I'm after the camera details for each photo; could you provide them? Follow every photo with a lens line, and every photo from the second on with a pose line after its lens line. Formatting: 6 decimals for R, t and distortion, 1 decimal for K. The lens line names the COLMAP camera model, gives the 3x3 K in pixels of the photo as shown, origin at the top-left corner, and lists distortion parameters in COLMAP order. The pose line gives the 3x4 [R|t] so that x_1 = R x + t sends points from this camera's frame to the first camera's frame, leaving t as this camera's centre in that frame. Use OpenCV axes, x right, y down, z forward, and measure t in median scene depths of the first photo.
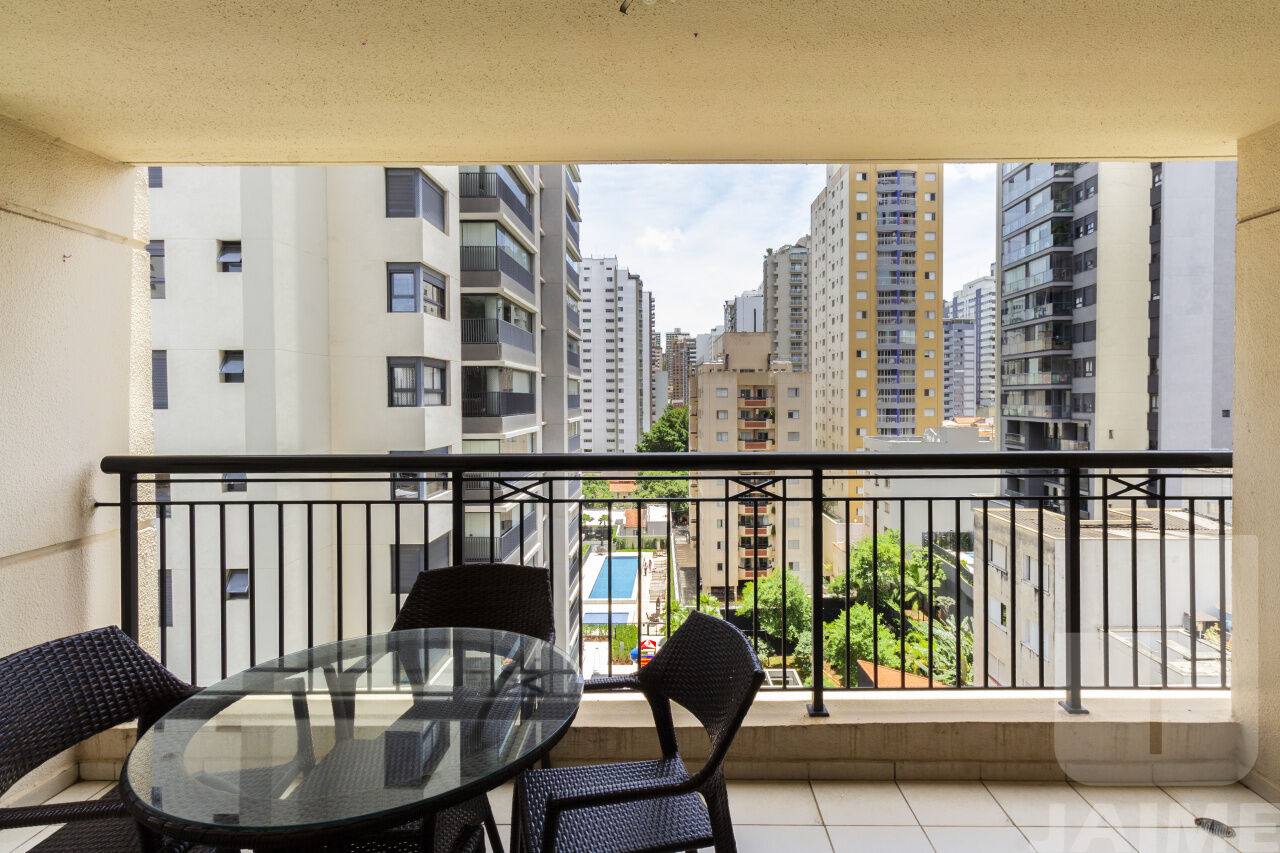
lens RADIAL K [[637.2, 0, 669.2], [0, 637.2, 410.2], [0, 0, 1]] dist [0.000811, 0.000467]
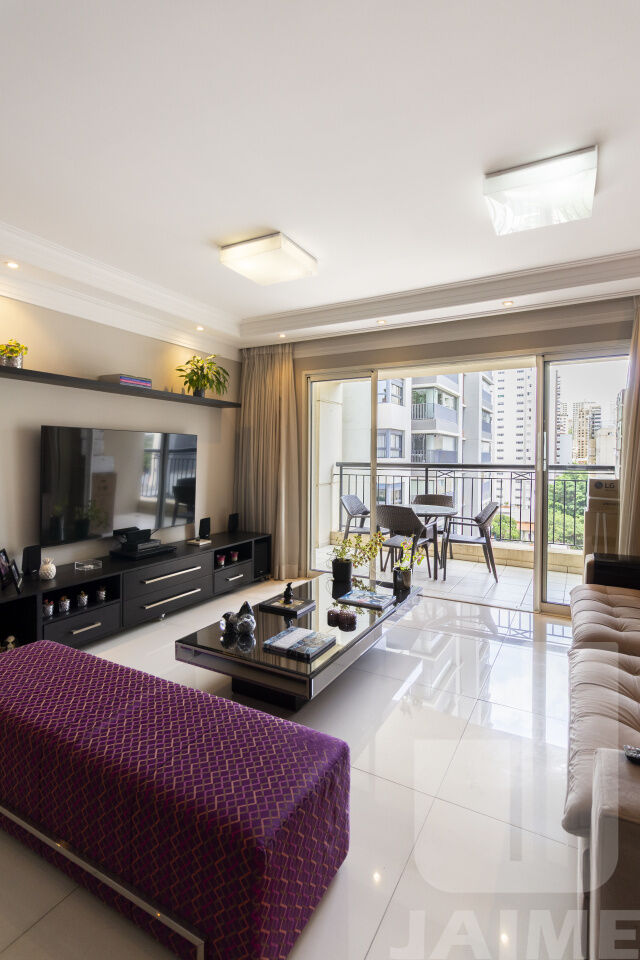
lens RADIAL K [[464.2, 0, 318.0], [0, 464.2, 461.5], [0, 0, 1]] dist [0.001733, -0.000403]
pose [[0.876555, 0.015047, -0.481066, 0.025454], [-0.017894, 0.999839, -0.001330, 0.005400], [0.480968, 0.009774, 0.876684, -0.106388]]
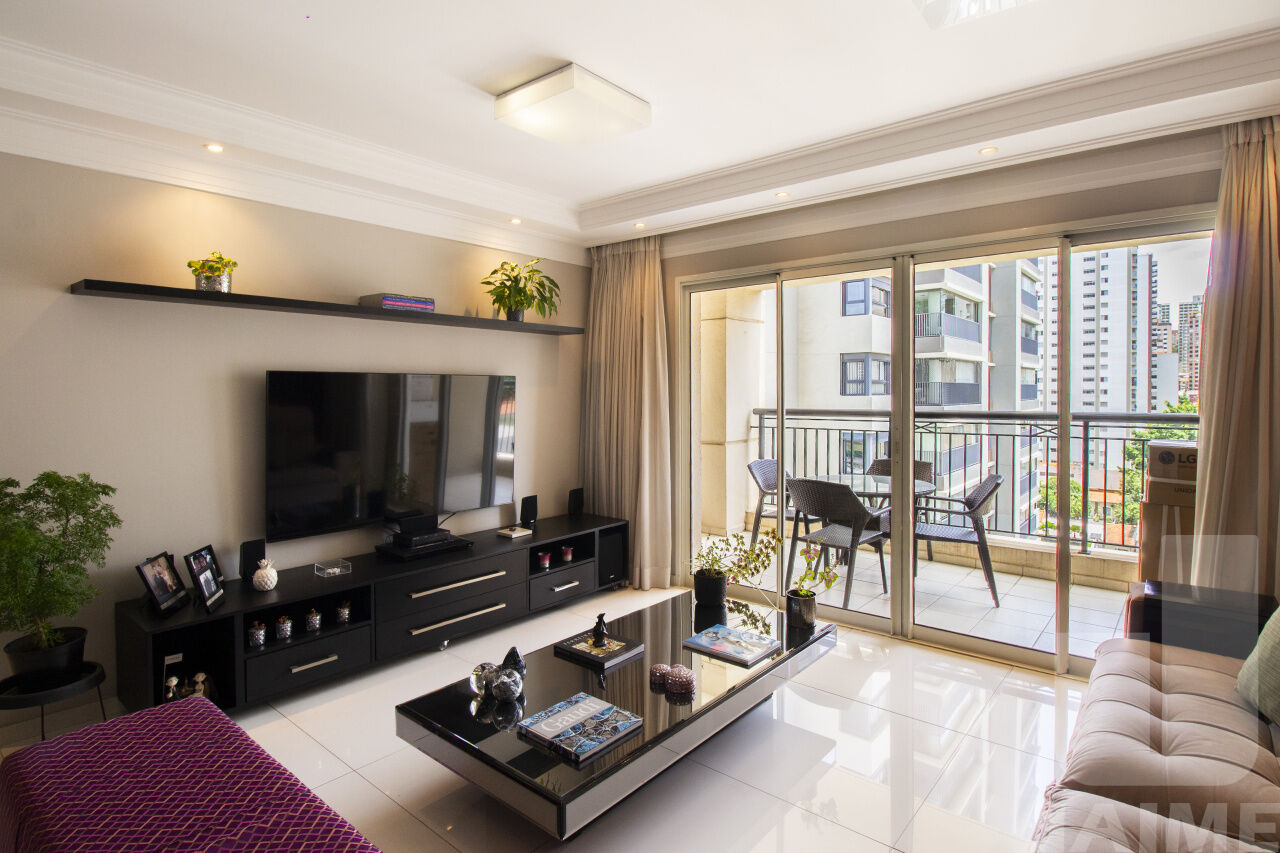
lens RADIAL K [[637.9, 0, 660.8], [0, 637.9, 397.8], [0, 0, 1]] dist [-0.003437, -0.000768]
pose [[0.775051, 0.011355, -0.631797, 0.032094], [-0.013426, 0.999909, 0.001501, 0.002340], [0.631756, 0.007319, 0.775132, -0.088141]]
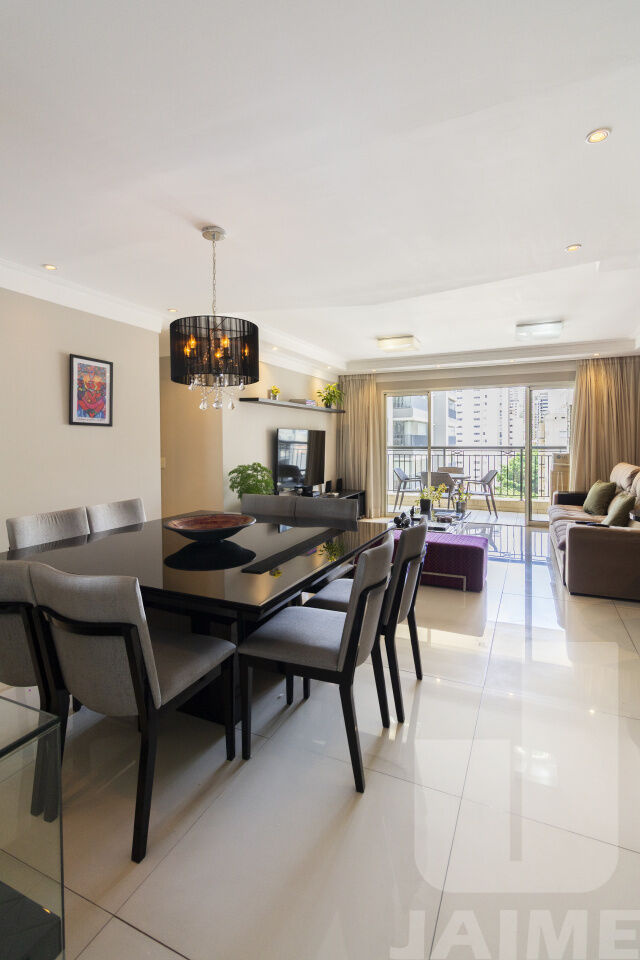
lens RADIAL K [[439.0, 0, 319.4], [0, 439.0, 447.1], [0, 0, 1]] dist [-0.000097, 0.000210]
pose [[0.906432, 0.005819, -0.422312, 0.017767], [-0.006121, 0.999981, 0.000641, 0.005911], [0.422308, 0.002004, 0.906450, -0.189147]]
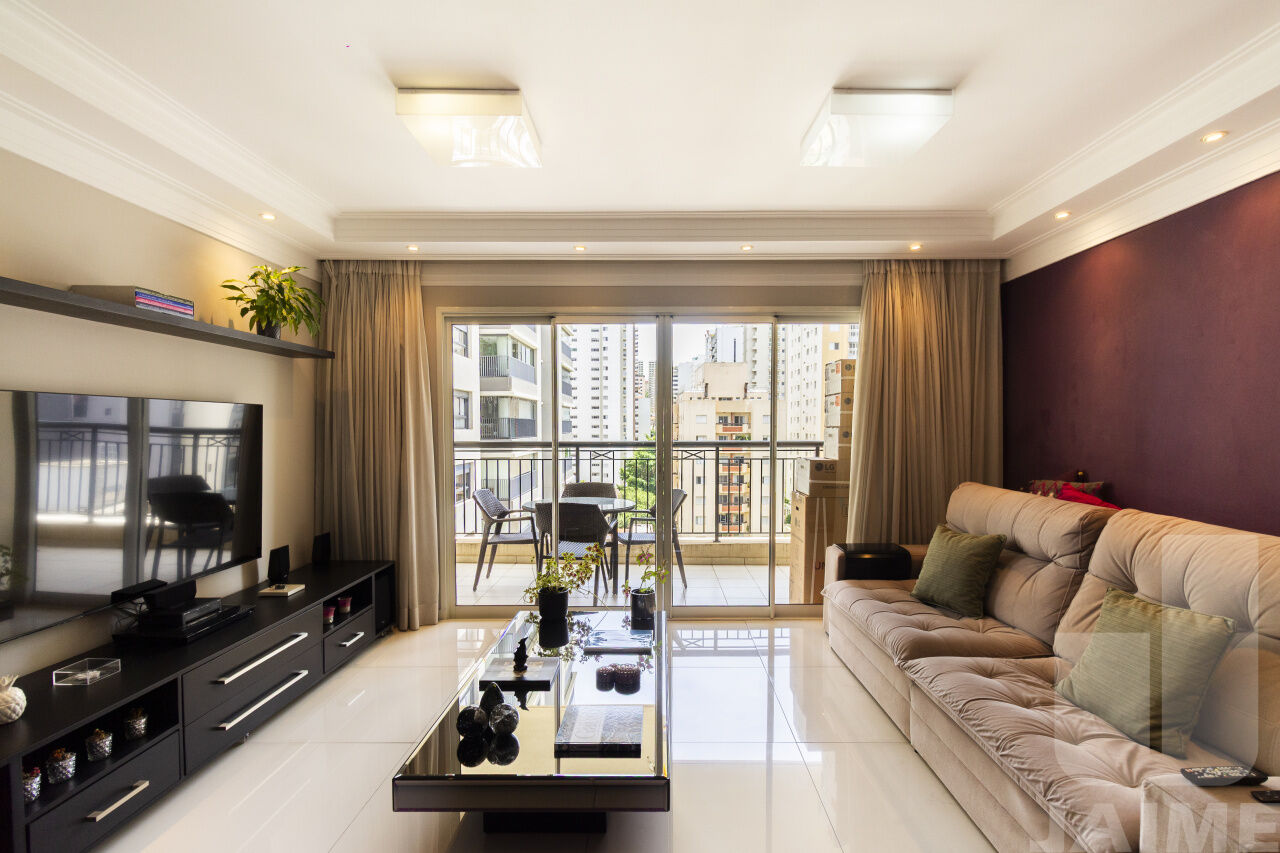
lens RADIAL K [[610.9, 0, 652.1], [0, 610.9, 450.4], [0, 0, 1]] dist [0.000601, 0.000521]
pose [[0.999996, 0.002783, 0.000626, -0.002350], [-0.002797, 0.999715, 0.023710, 0.003431], [-0.000560, -0.023712, 0.999719, -0.106697]]
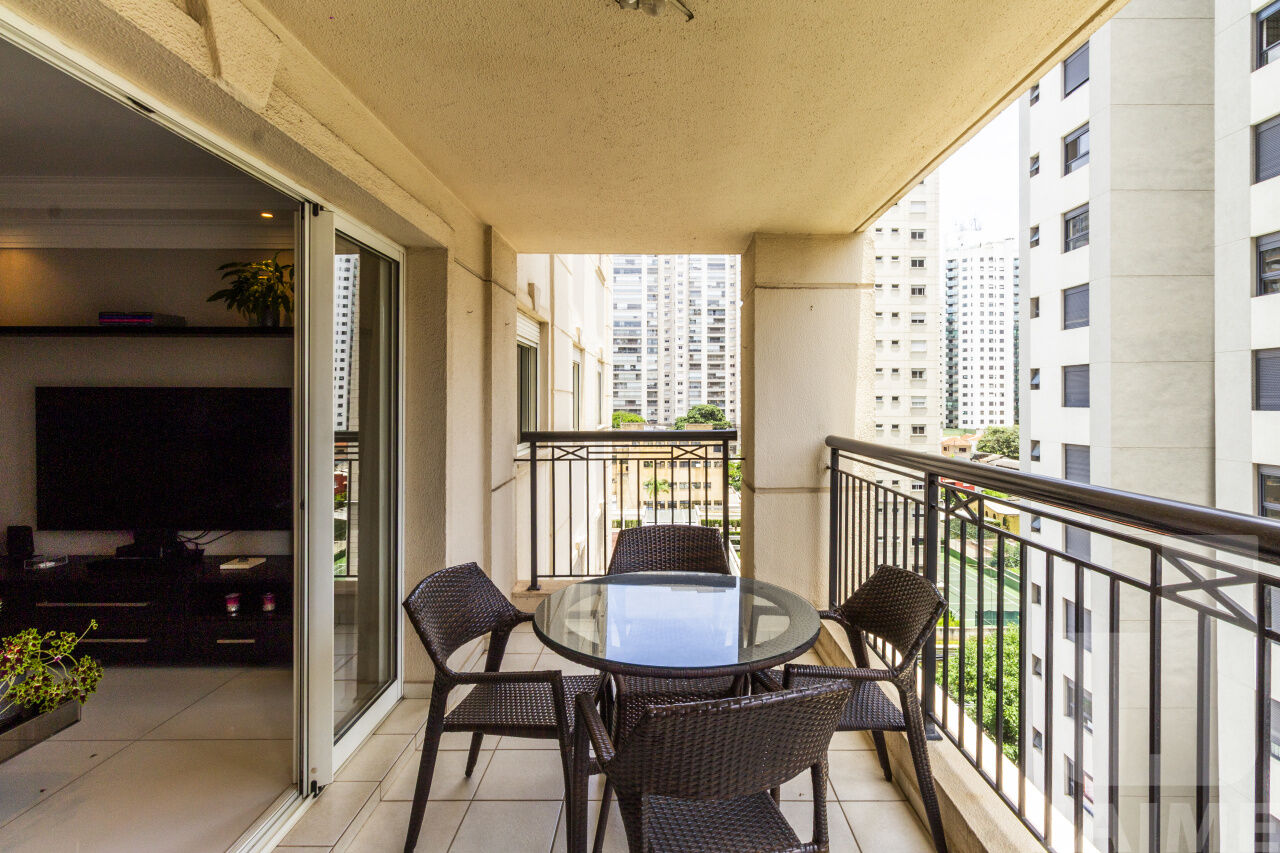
lens RADIAL K [[638.2, 0, 671.8], [0, 638.2, 403.4], [0, 0, 1]] dist [0.008478, 0.000174]
pose [[0.016273, 0.006533, -0.999846, 0.043163], [-0.019759, 0.999785, 0.006211, -0.000378], [0.999672, 0.019655, 0.016399, 0.043465]]
